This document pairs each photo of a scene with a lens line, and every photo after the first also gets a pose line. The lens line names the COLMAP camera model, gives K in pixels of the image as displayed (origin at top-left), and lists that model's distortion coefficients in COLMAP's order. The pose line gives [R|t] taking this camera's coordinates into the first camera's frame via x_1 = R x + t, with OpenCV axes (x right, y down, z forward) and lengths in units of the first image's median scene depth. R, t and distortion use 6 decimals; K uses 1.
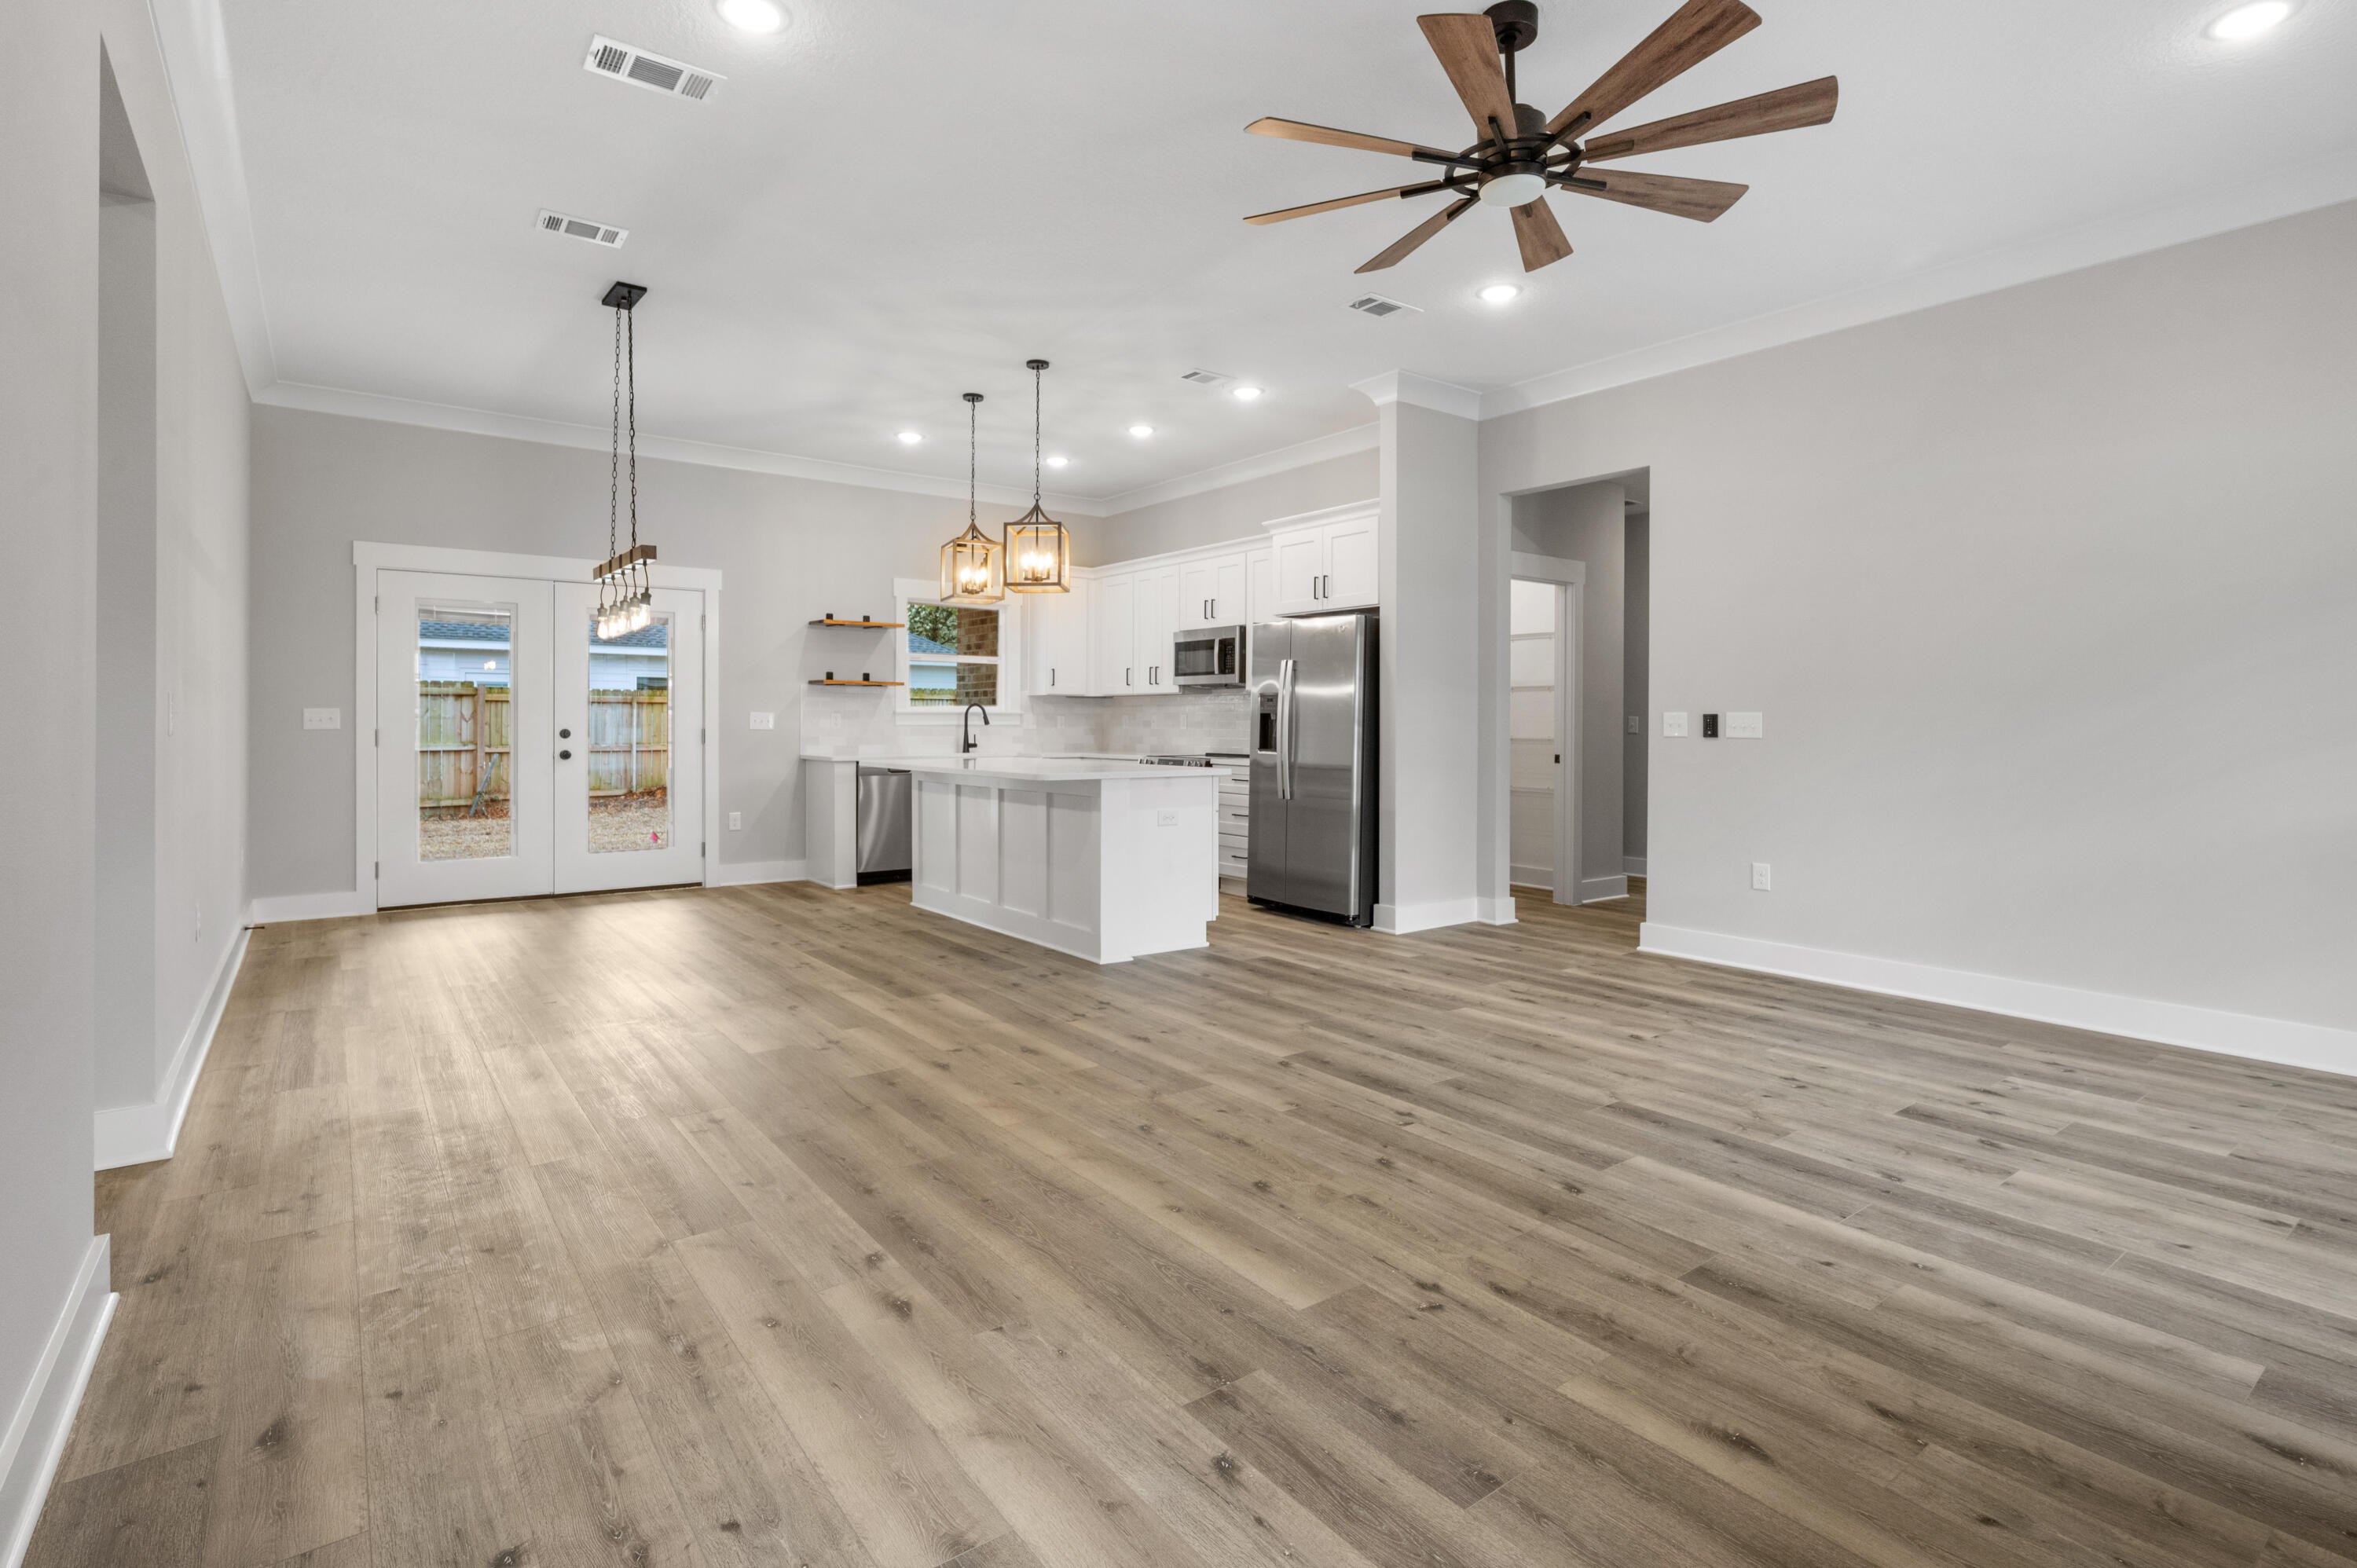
lens RADIAL K [[1118.5, 0, 1199.8], [0, 1118.5, 741.1], [0, 0, 1]] dist [-0.004228, 0.001978]
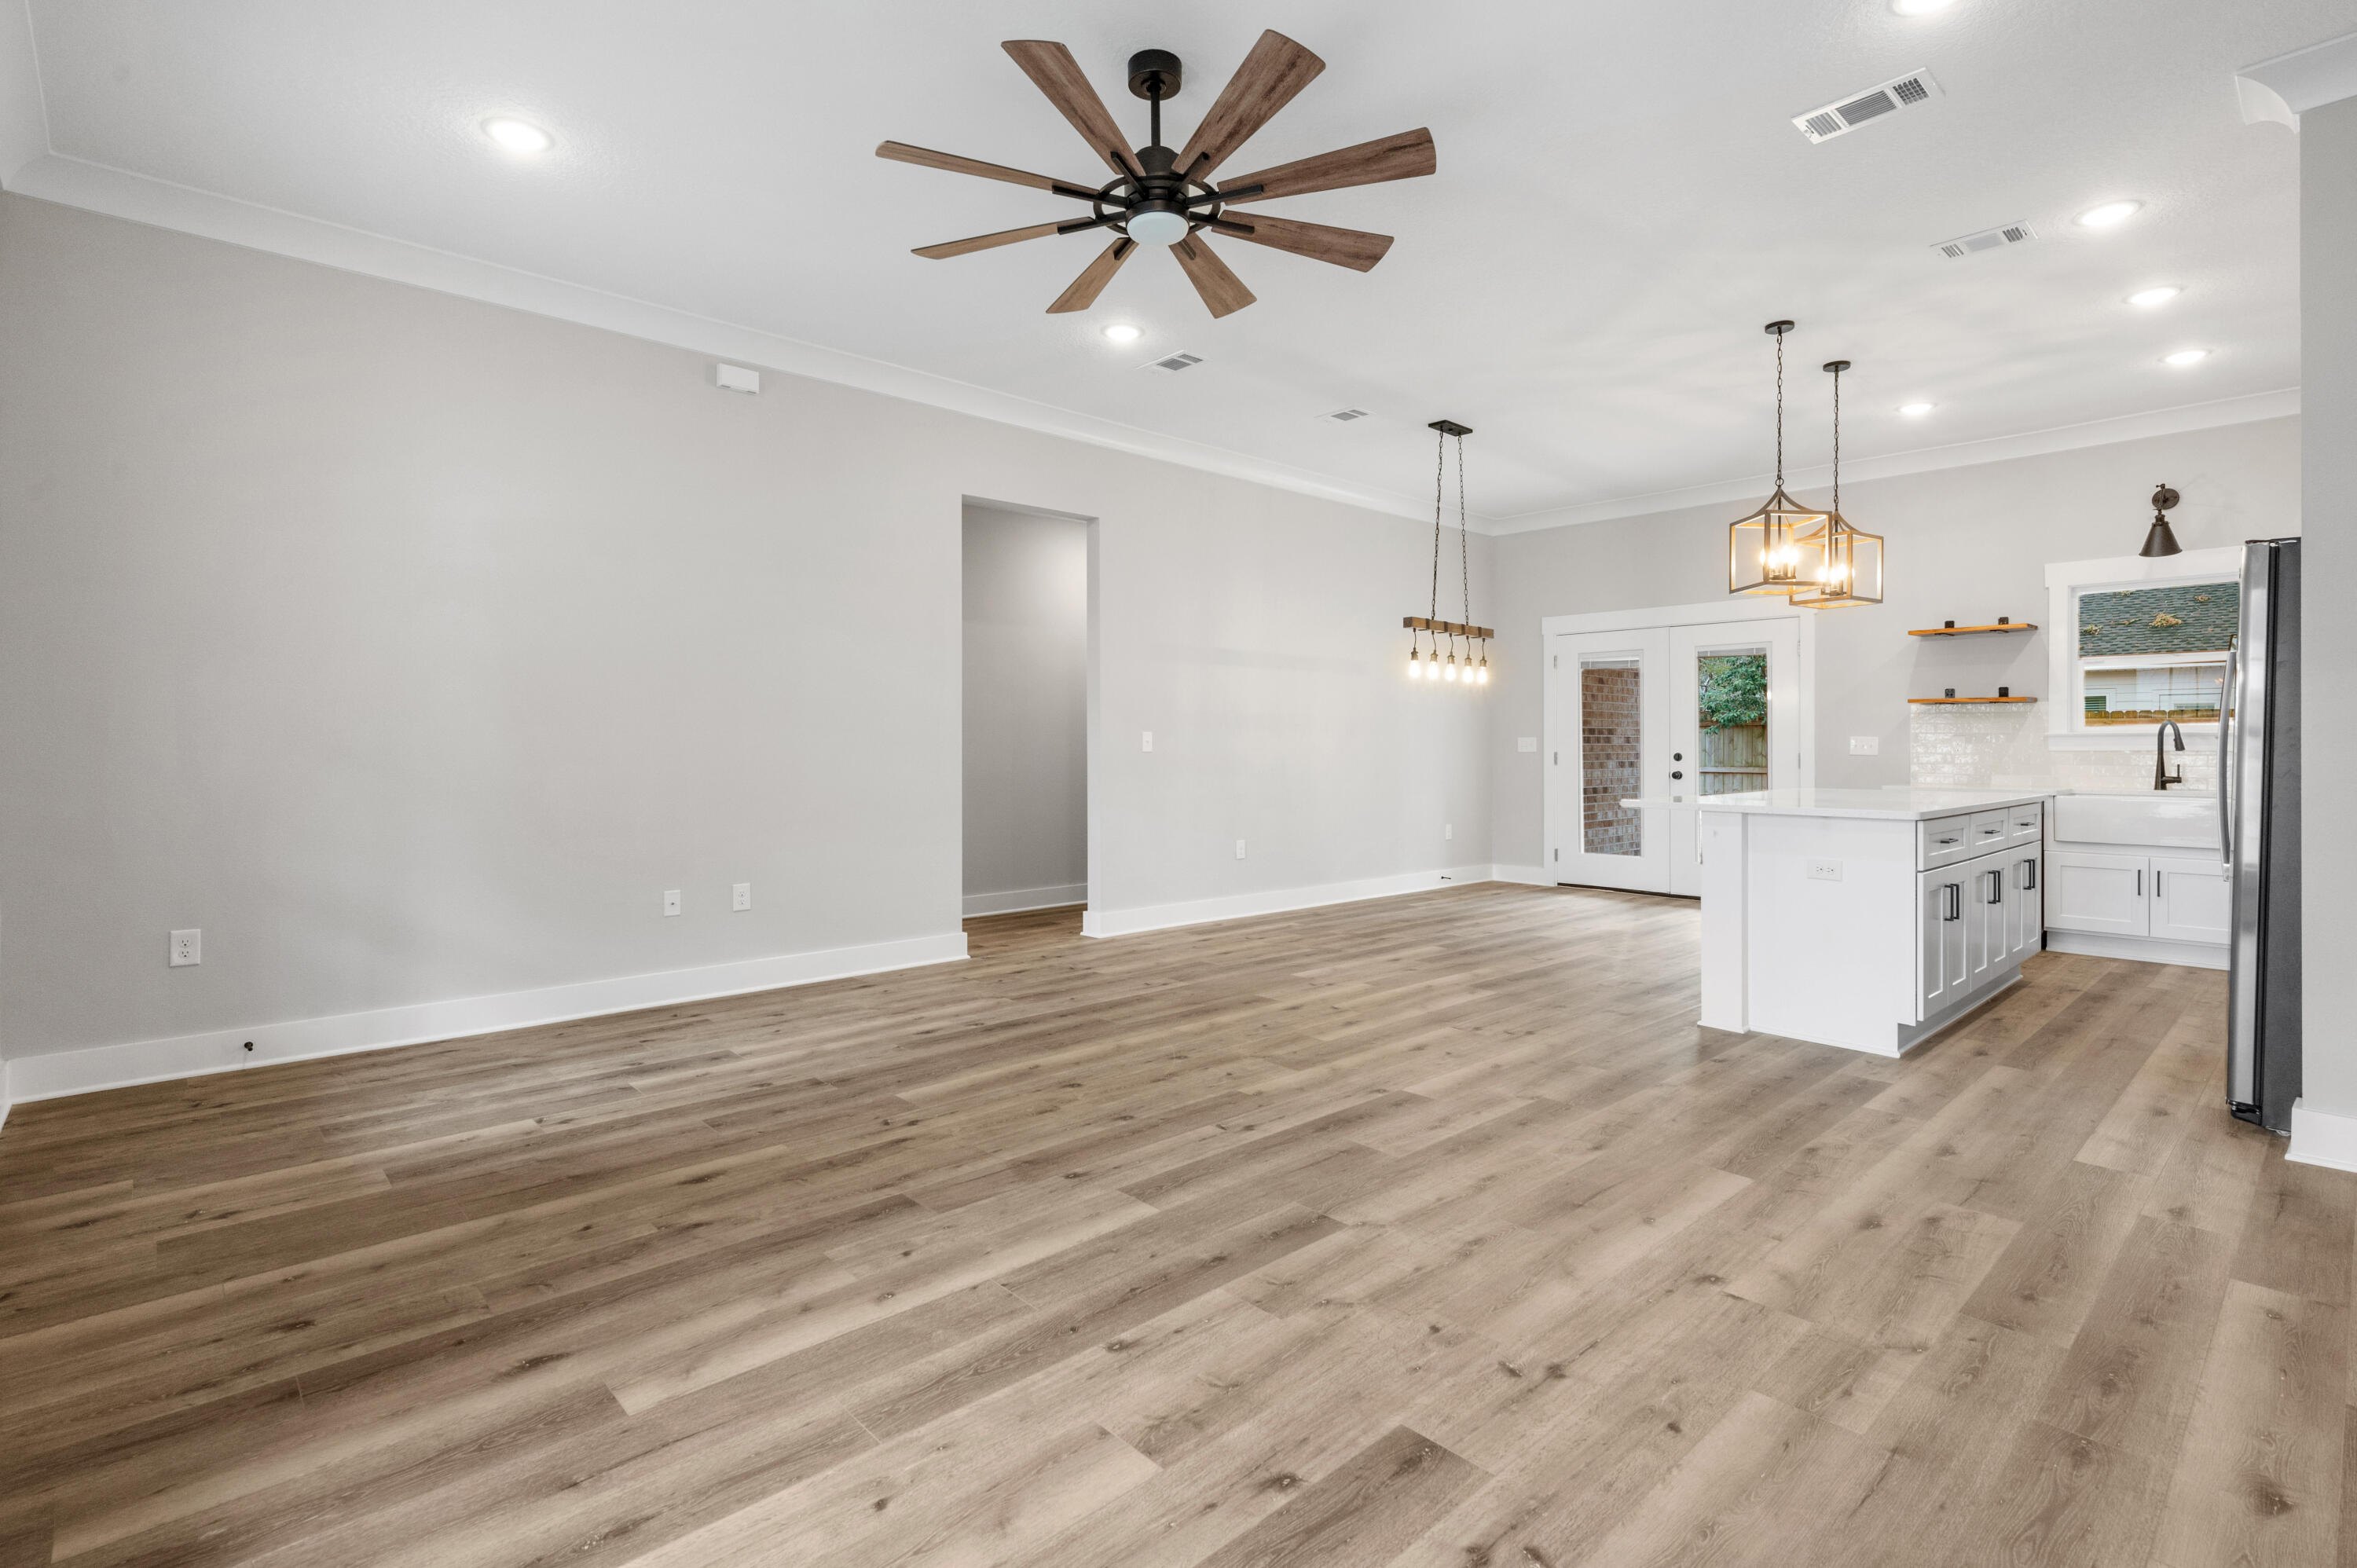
lens RADIAL K [[1118.5, 0, 1181.1], [0, 1118.5, 765.1], [0, 0, 1]] dist [-0.004228, 0.001978]
pose [[0.093842, 0.013819, -0.995491, 1.379602], [-0.018272, 0.999759, 0.012156, -0.008327], [0.995419, 0.017049, 0.094072, 0.975069]]
